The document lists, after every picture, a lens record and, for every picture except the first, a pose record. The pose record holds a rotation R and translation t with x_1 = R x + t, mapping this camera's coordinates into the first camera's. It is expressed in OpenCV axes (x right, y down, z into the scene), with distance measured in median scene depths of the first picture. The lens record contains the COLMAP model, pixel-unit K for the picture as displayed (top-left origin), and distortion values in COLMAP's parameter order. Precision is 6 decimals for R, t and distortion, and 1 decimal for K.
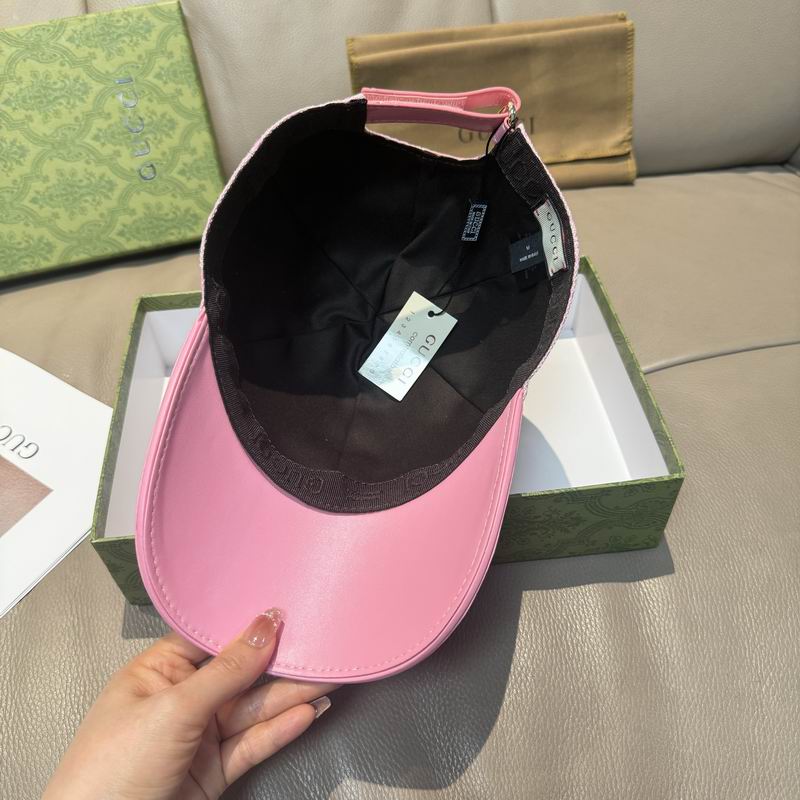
lens RADIAL K [[760.8, 0, 402.6], [0, 760.8, 400.8], [0, 0, 1]] dist [-0.045384, 0.000000]
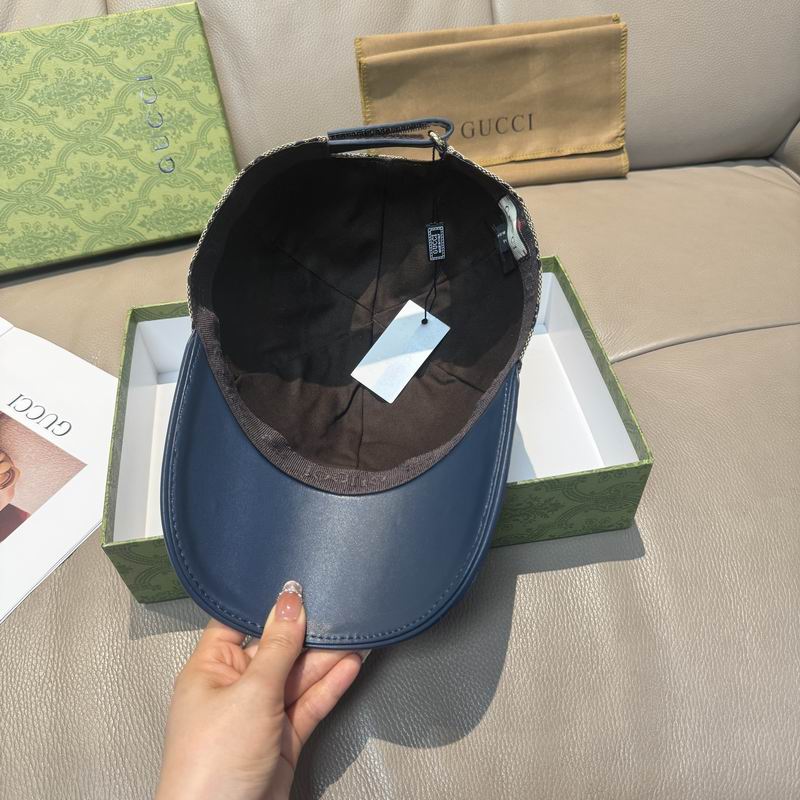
lens RADIAL K [[760.8, 0, 402.6], [0, 760.8, 399.8], [0, 0, 1]] dist [-0.045384, 0.000000]
pose [[0.999929, -0.002371, 0.011705, -0.022565], [0.002283, 0.999969, 0.007533, 0.016585], [-0.011722, -0.007506, 0.999903, -0.059718]]
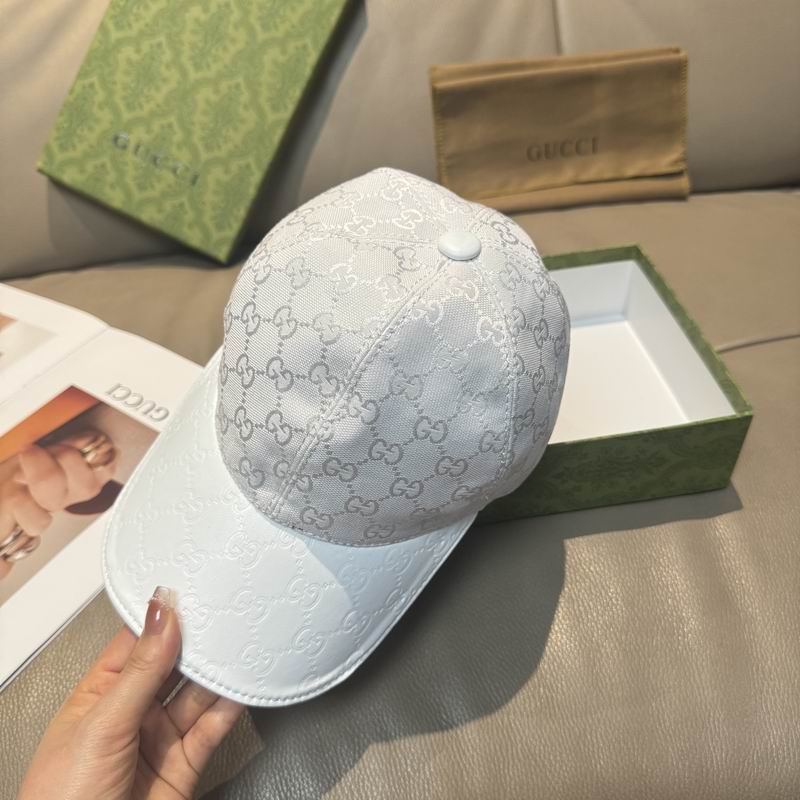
lens RADIAL K [[760.8, 0, 395.0], [0, 760.8, 403.4], [0, 0, 1]] dist [-0.045384, 0.000000]
pose [[0.999100, 0.011292, -0.040884, -0.077801], [-0.013956, 0.997756, -0.065489, 0.096674], [0.040053, 0.066000, 0.997015, -0.094426]]
